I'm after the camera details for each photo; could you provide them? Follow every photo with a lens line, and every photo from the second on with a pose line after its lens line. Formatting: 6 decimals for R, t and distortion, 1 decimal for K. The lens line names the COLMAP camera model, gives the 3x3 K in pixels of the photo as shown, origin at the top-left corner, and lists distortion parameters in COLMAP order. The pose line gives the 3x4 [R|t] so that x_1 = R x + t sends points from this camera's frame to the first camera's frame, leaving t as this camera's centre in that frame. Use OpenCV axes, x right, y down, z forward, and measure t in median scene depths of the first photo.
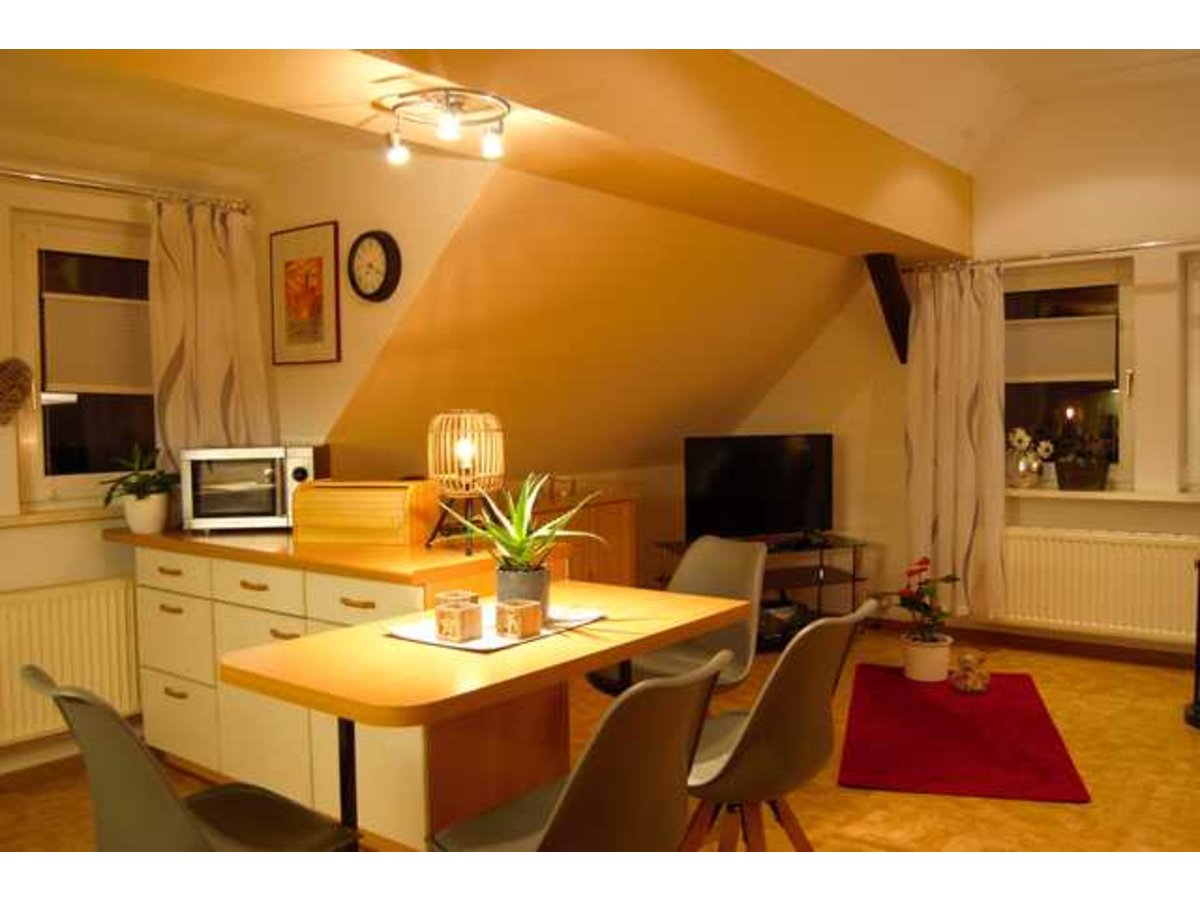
lens RADIAL K [[1049.7, 0, 602.7], [0, 1049.7, 453.4], [0, 0, 1]] dist [-0.064560, 0.009326]
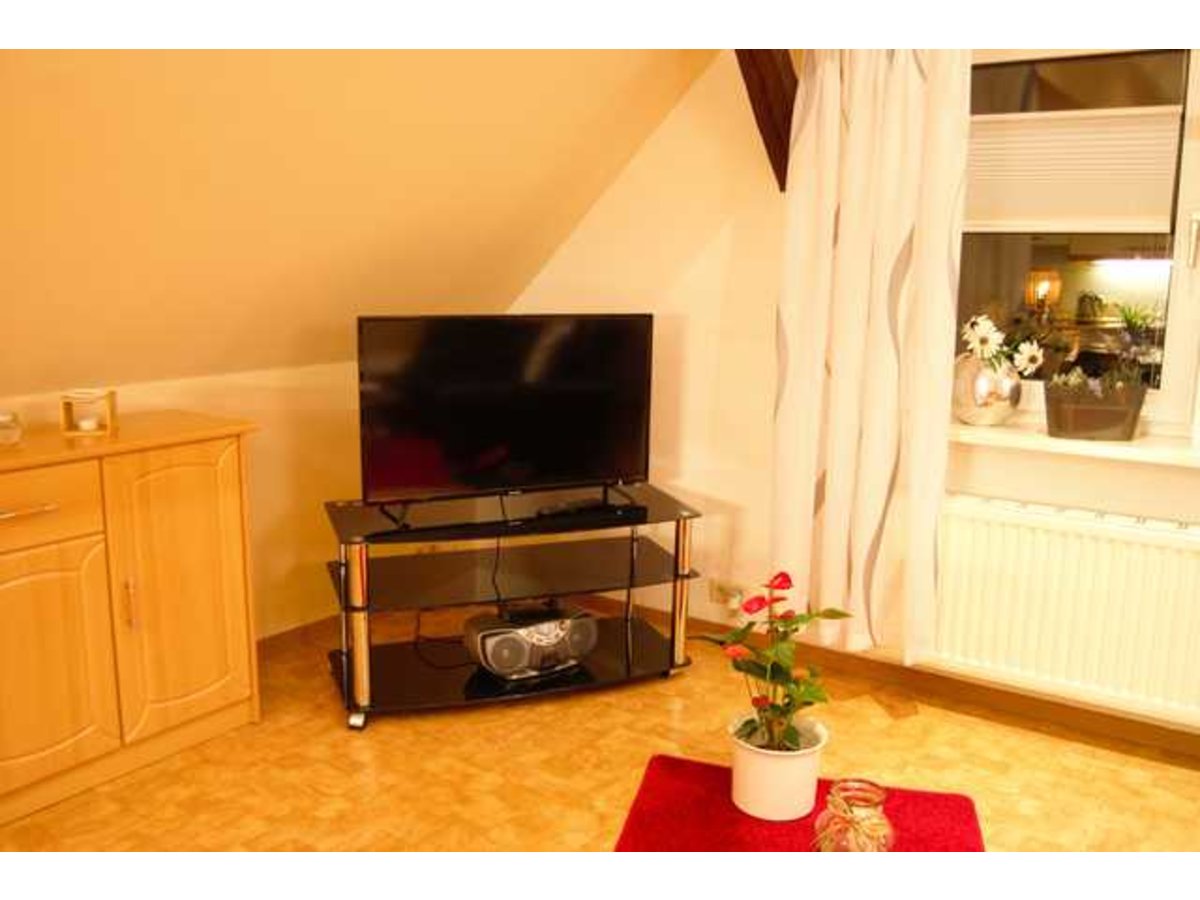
lens RADIAL K [[1049.7, 0, 598.3], [0, 1049.7, 445.3], [0, 0, 1]] dist [-0.064560, 0.009326]
pose [[0.998574, 0.023158, 0.048095, 0.176245], [-0.029076, 0.991571, 0.126258, -0.020185], [-0.044766, -0.127476, 0.990831, 0.463797]]
